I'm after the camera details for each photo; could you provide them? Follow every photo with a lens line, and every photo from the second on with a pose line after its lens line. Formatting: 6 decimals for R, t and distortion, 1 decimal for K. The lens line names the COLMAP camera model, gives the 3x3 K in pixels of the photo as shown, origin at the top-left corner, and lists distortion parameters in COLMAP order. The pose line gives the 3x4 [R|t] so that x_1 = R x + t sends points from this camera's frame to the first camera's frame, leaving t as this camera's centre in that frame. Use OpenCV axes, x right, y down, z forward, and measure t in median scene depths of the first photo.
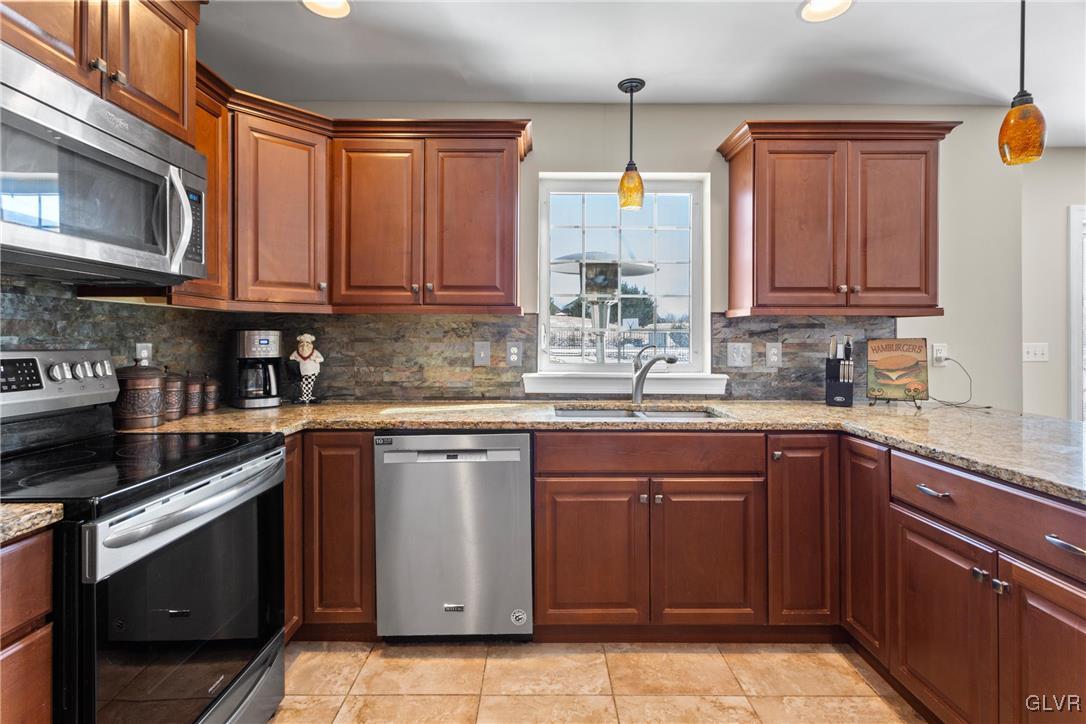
lens RADIAL K [[536.0, 0, 539.9], [0, 536.0, 332.8], [0, 0, 1]] dist [0.005471, -0.000020]
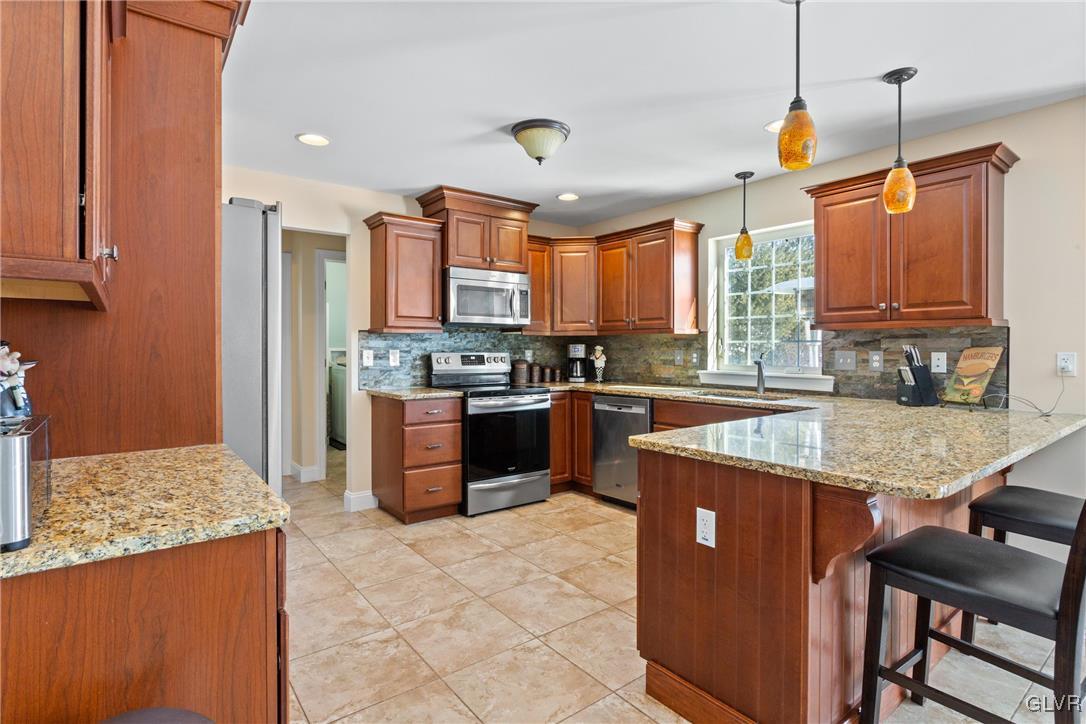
lens RADIAL K [[536.0, 0, 531.0], [0, 536.0, 347.1], [0, 0, 1]] dist [0.005471, -0.000020]
pose [[0.595059, -0.003647, -0.803674, 0.970209], [0.008171, 0.999965, 0.001513, 0.001813], [0.803640, -0.007467, 0.595069, -0.333226]]
